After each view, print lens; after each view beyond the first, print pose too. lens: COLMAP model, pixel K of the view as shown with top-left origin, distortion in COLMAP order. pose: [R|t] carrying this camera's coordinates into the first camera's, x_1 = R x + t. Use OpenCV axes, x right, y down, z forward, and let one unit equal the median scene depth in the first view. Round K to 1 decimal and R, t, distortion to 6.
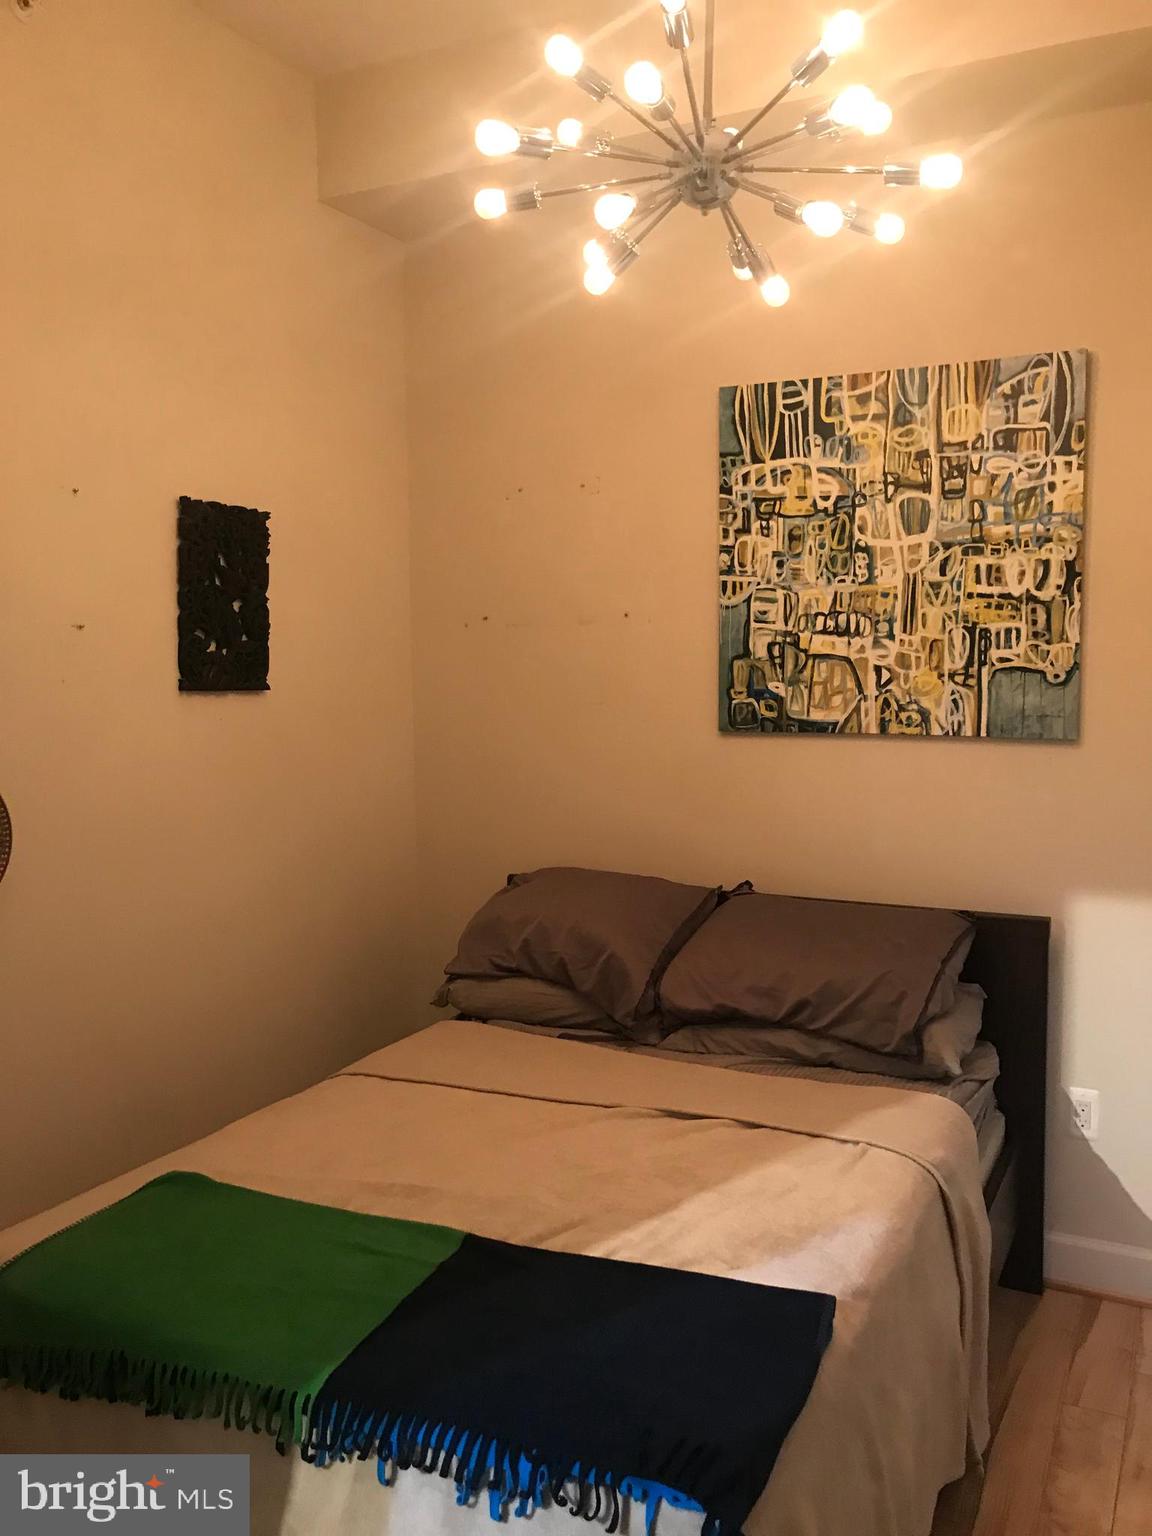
lens RADIAL K [[1260.3, 0, 597.3], [0, 1260.3, 758.9], [0, 0, 1]] dist [0.031423, -0.035024]
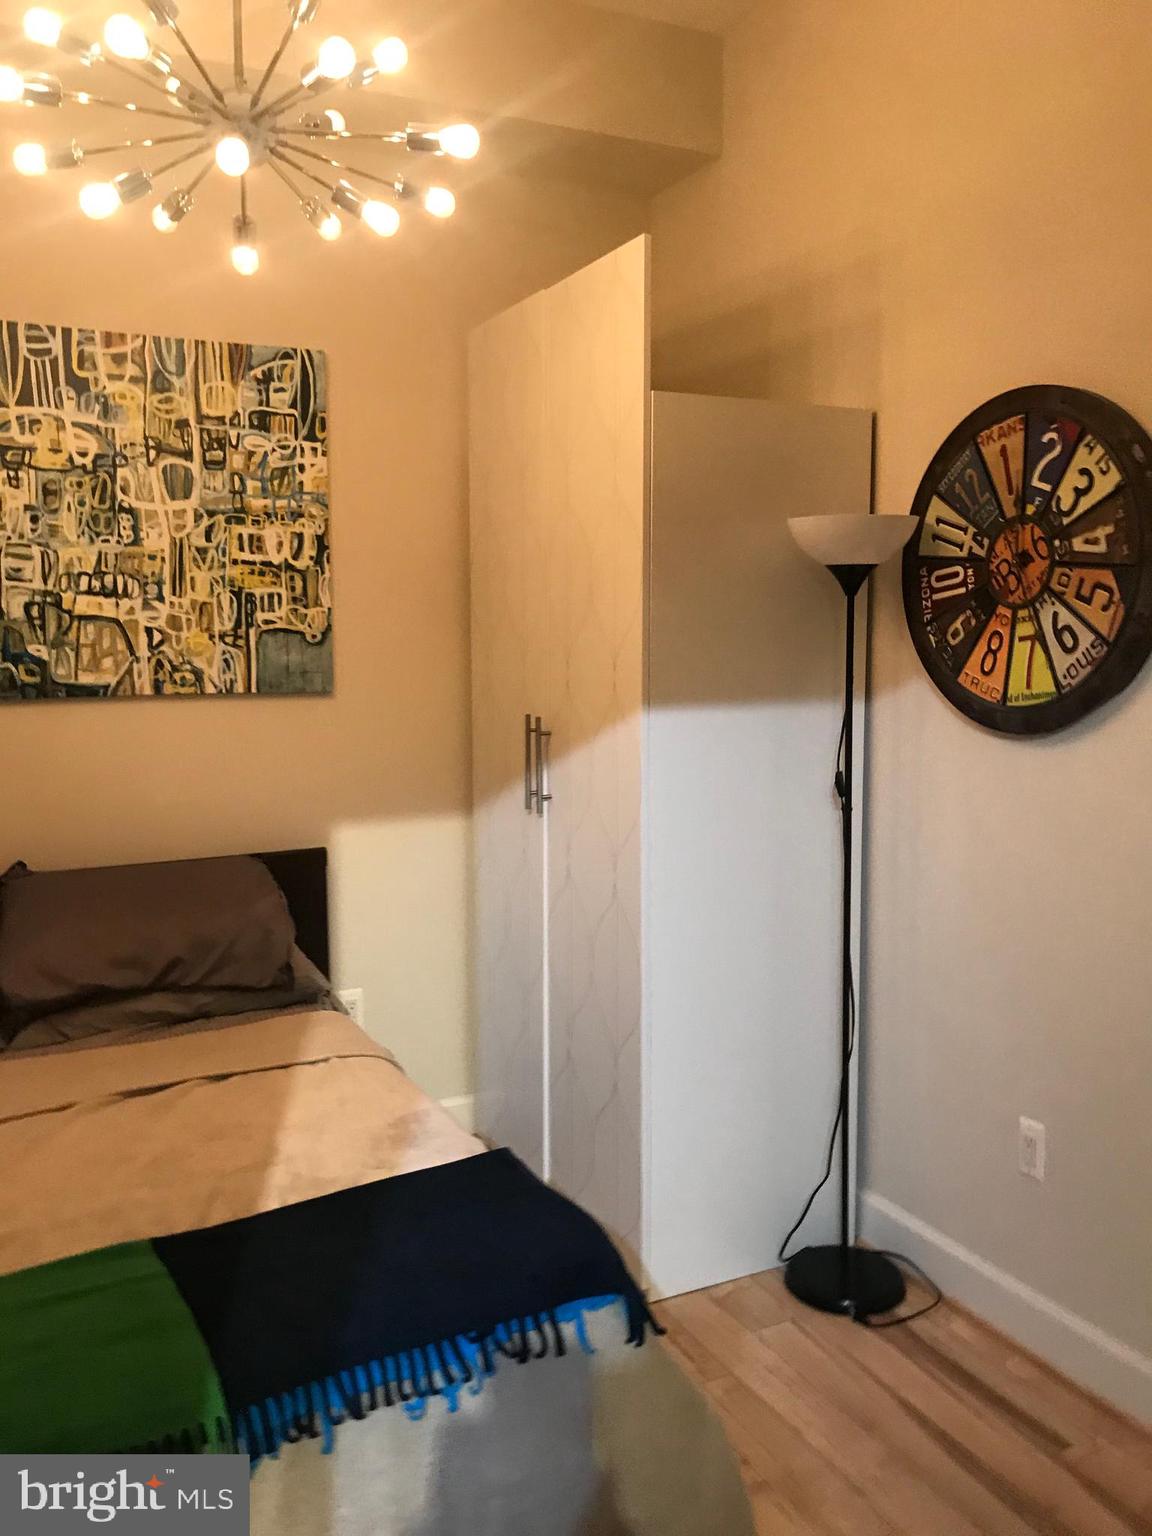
lens RADIAL K [[1260.3, 0, 573.4], [0, 1260.3, 750.3], [0, 0, 1]] dist [0.031423, -0.035024]
pose [[0.611102, -0.078331, 0.787666, -0.397244], [0.066767, 0.996646, 0.047314, -0.001091], [-0.788731, 0.023676, 0.614283, 0.119533]]
